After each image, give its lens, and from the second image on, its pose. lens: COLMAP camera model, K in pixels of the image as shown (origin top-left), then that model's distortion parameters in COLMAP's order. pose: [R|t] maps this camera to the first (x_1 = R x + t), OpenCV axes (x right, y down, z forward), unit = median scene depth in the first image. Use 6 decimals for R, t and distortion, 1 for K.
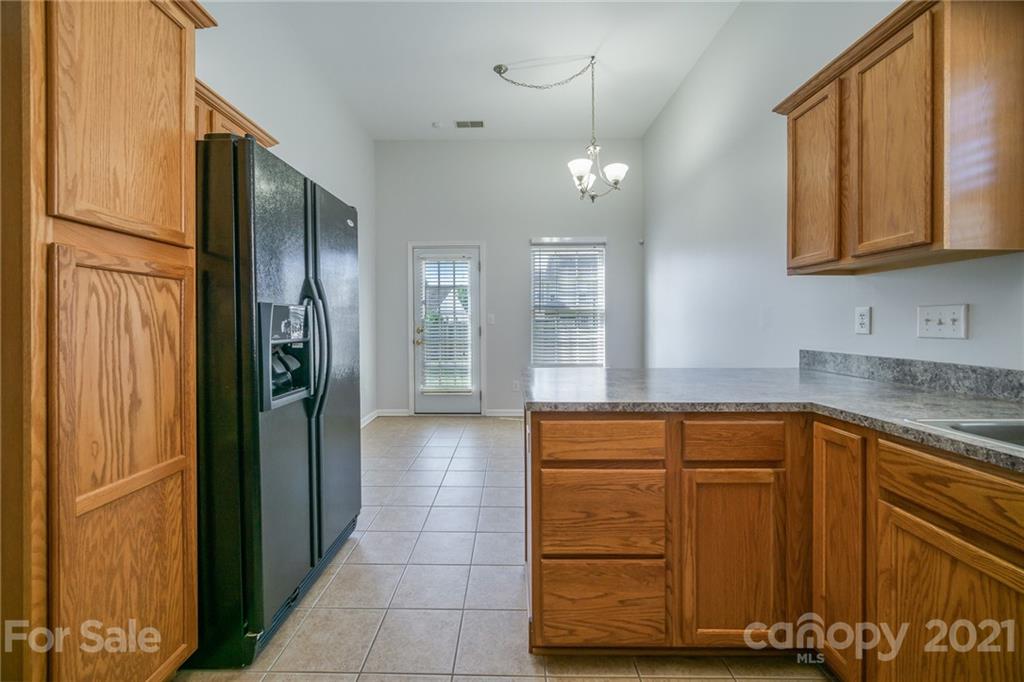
lens RADIAL K [[413.0, 0, 506.0], [0, 413.0, 322.9], [0, 0, 1]] dist [-0.000844, -0.000024]
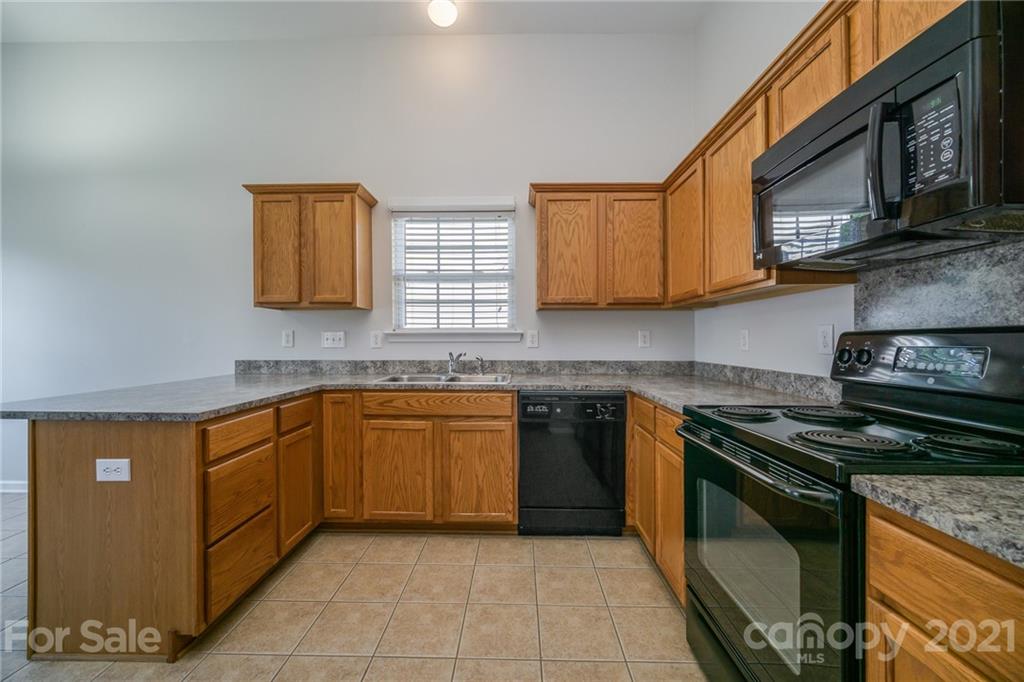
lens RADIAL K [[378.0, 0, 508.4], [0, 378.0, 338.1], [0, 0, 1]] dist [-0.000027, 0.000040]
pose [[0.010358, 0.005335, 0.999932, -0.768306], [0.002372, 0.999983, -0.005359, 0.001239], [-0.999944, 0.002427, 0.010345, 0.139397]]
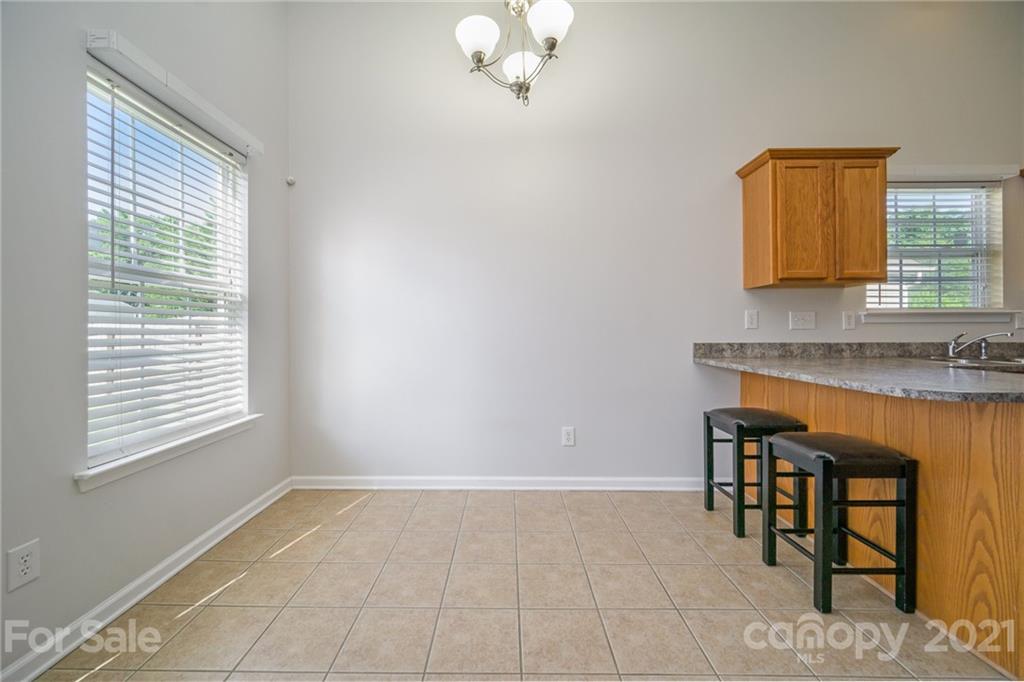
lens RADIAL K [[413.0, 0, 506.0], [0, 413.0, 322.9], [0, 0, 1]] dist [-0.000844, -0.000024]
pose [[-0.009568, -0.005843, 0.999937, -0.750105], [0.004162, 0.999974, 0.005883, -0.006315], [-0.999946, 0.004218, -0.009543, 2.335956]]
